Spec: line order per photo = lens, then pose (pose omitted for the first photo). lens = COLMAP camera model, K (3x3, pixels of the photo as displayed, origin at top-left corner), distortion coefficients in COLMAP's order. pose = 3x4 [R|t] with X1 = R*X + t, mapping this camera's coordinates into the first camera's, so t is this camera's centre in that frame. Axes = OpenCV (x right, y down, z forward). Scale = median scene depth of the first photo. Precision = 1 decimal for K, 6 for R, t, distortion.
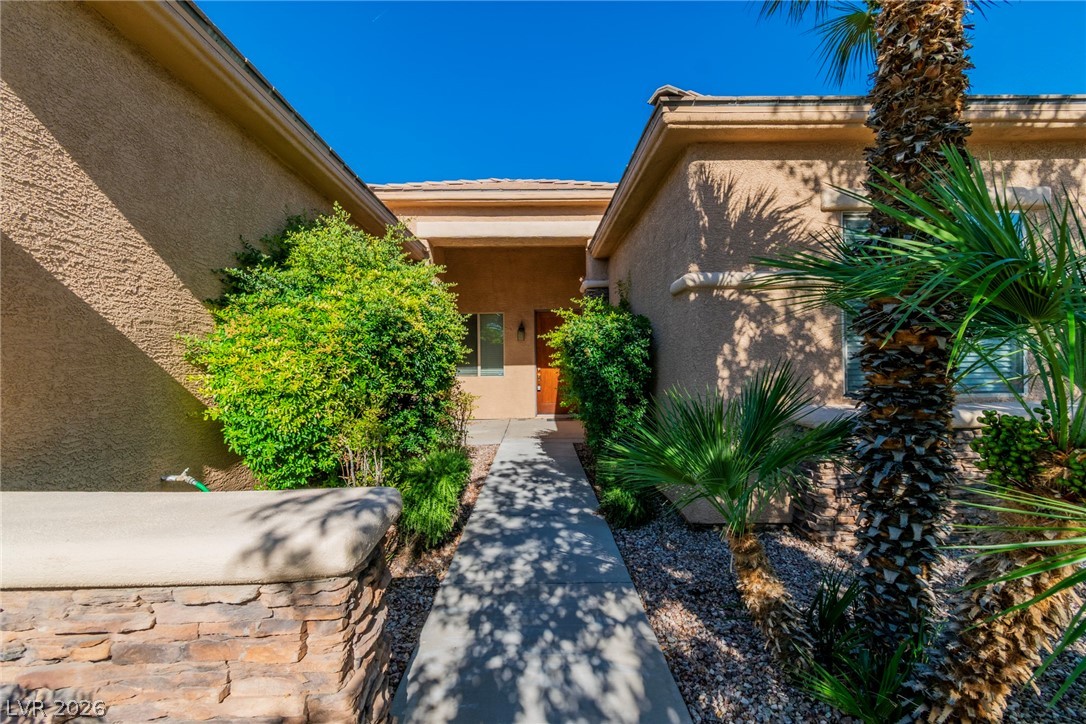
lens RADIAL K [[475.8, 0, 543.0], [0, 475.8, 362.0], [0, 0, 1]] dist [0.003630, 0.000258]
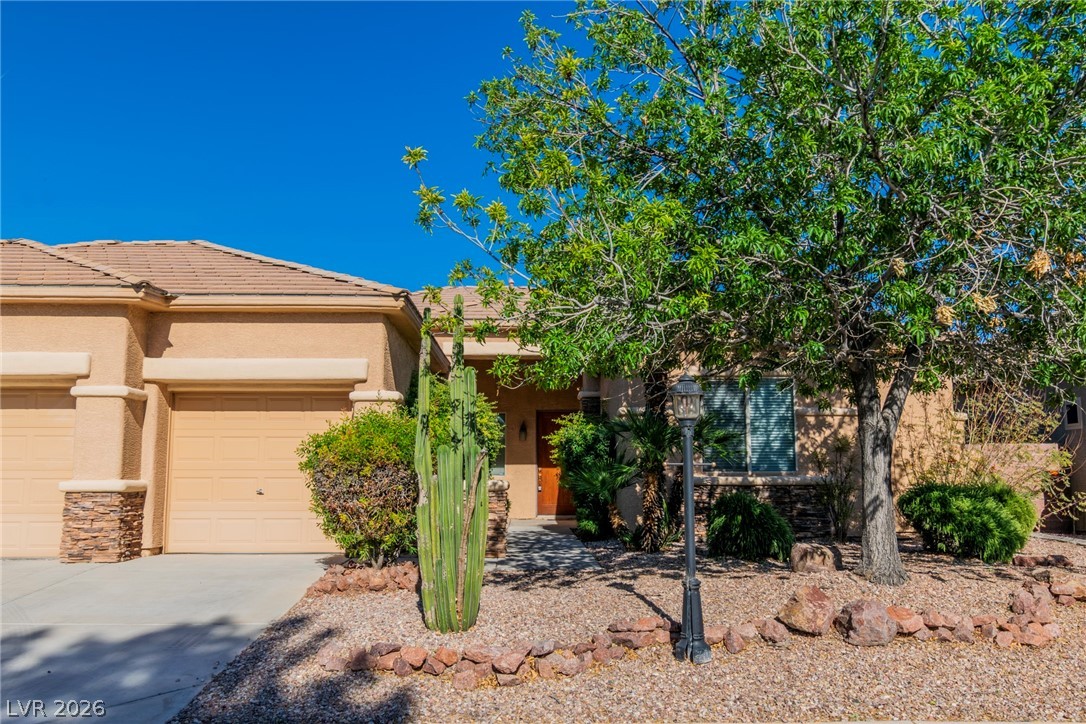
lens RADIAL K [[930.1, 0, 544.9], [0, 930.1, 377.9], [0, 0, 1]] dist [-0.001449, 0.001283]
pose [[0.999929, 0.010361, 0.005931, -0.042049], [-0.009631, 0.993660, -0.112015, 0.149510], [-0.007054, 0.111950, 0.993689, -3.327279]]
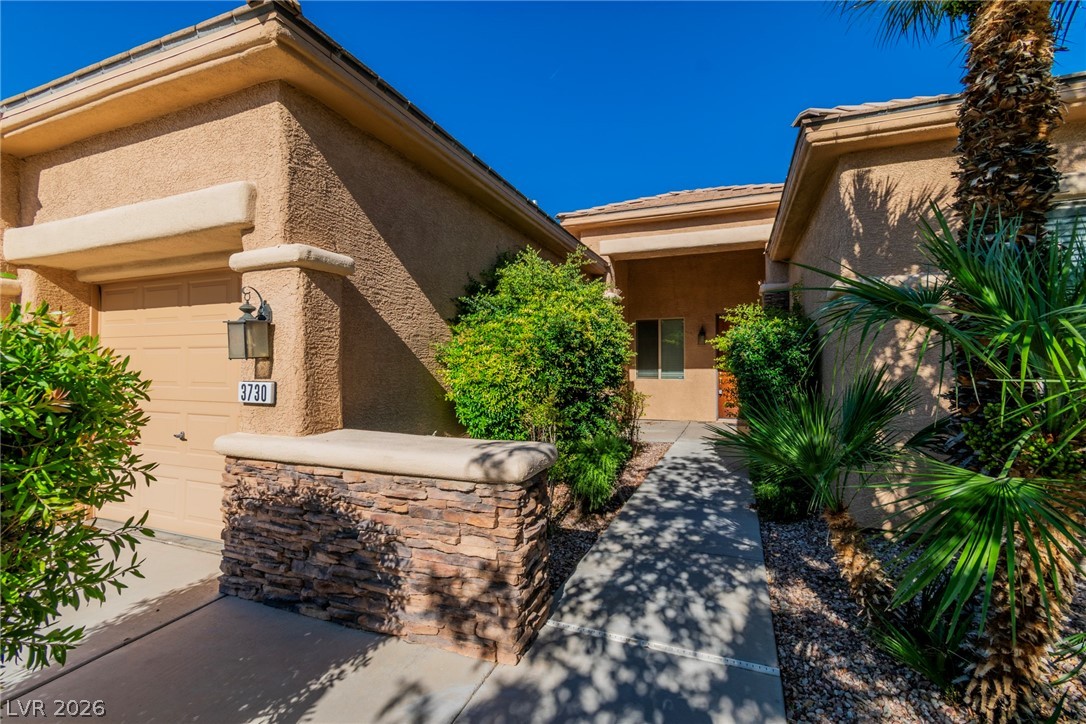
lens RADIAL K [[475.0, 0, 545.8], [0, 475.0, 354.0], [0, 0, 1]] dist [0.001702, 0.000226]
pose [[0.922167, 0.001915, -0.386787, 0.135239], [-0.011346, 0.999691, -0.022101, 0.005766], [0.386626, 0.024769, 0.921904, -0.221329]]
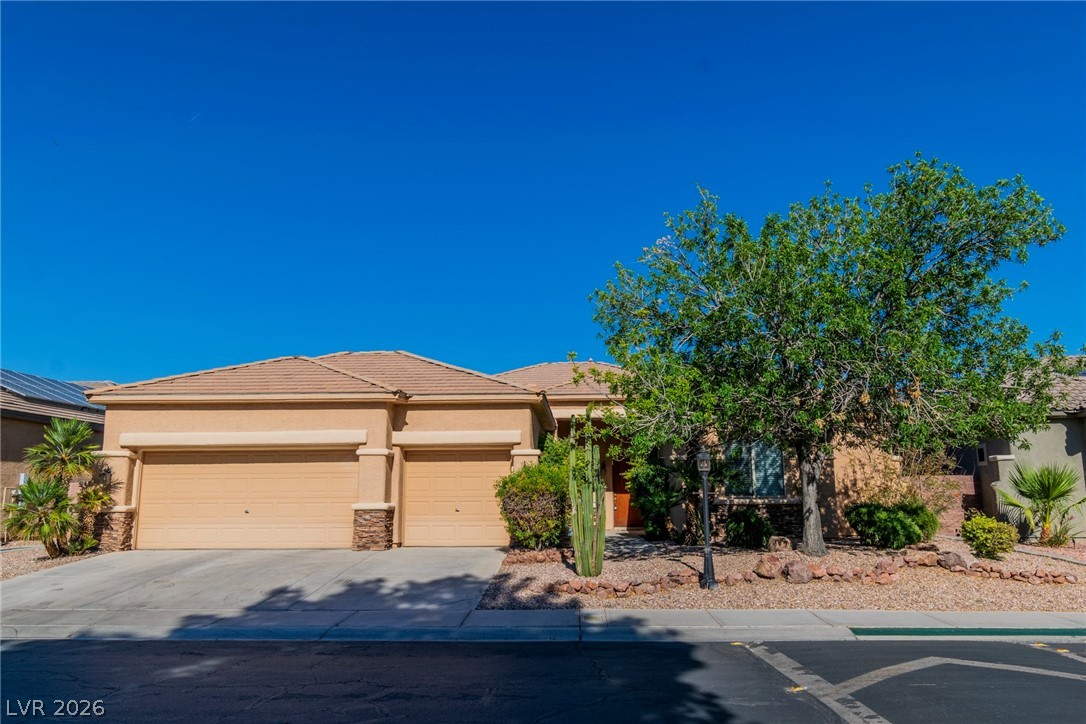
lens RADIAL K [[817.1, 0, 549.8], [0, 817.1, 359.0], [0, 0, 1]] dist [0.003531, -0.003759]
pose [[0.998262, -0.005895, -0.058637, -0.206311], [-0.004545, 0.984320, -0.176331, 0.164983], [0.058757, 0.176291, 0.982583, -5.198043]]
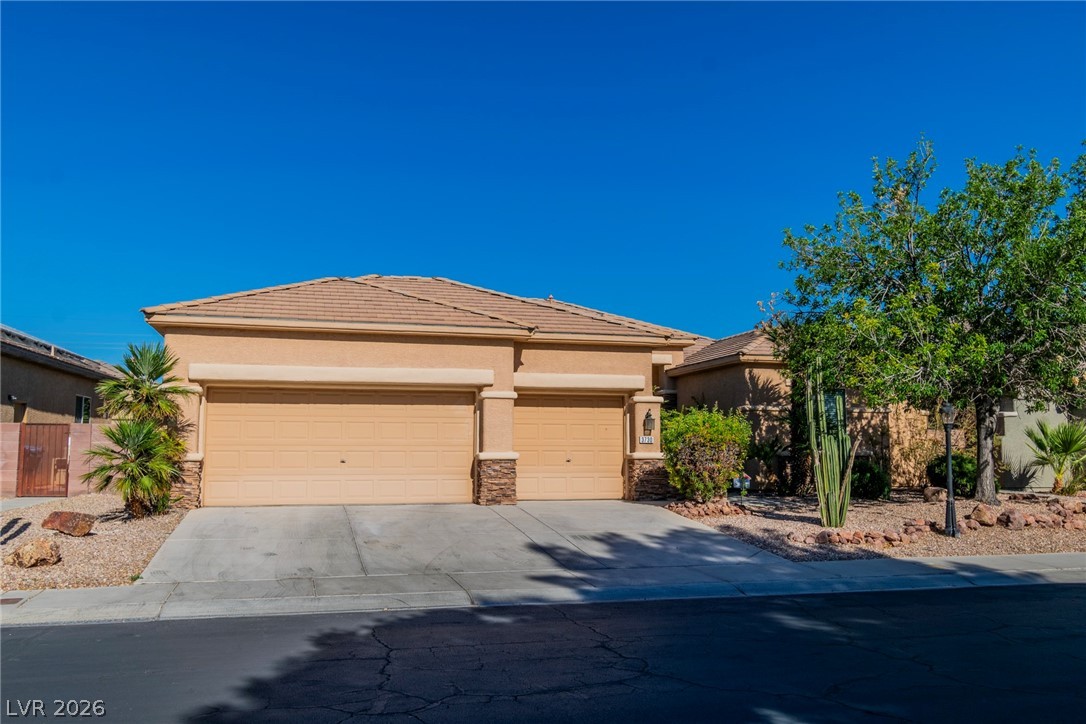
lens RADIAL K [[921.9, 0, 543.0], [0, 921.9, 362.0], [0, 0, 1]] dist [0.003537, 0.003032]
pose [[0.970306, 0.034467, 0.239413, -2.767874], [-0.009933, 0.994638, -0.102936, 0.183569], [-0.241677, 0.097502, 0.965446, -5.125215]]
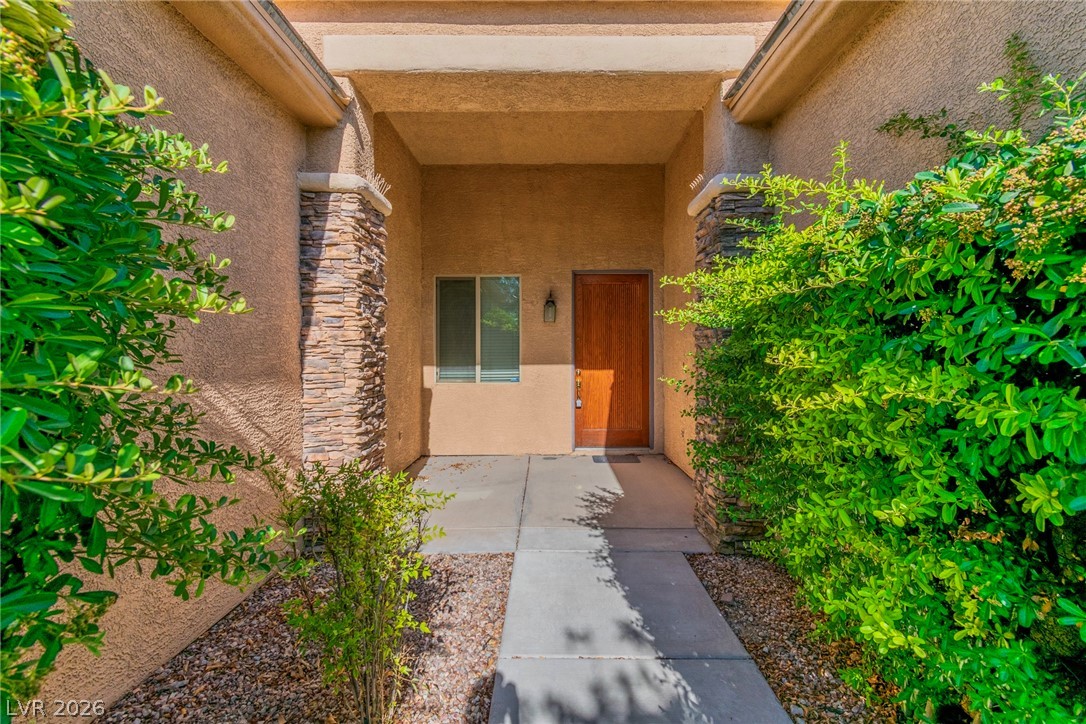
lens RADIAL K [[475.8, 0, 543.0], [0, 475.8, 362.0], [0, 0, 1]] dist [0.003630, 0.000258]
pose [[0.999557, 0.009719, -0.028118, -0.127102], [-0.009382, 0.999883, 0.012090, -0.010793], [0.028232, -0.011821, 0.999532, 1.412395]]
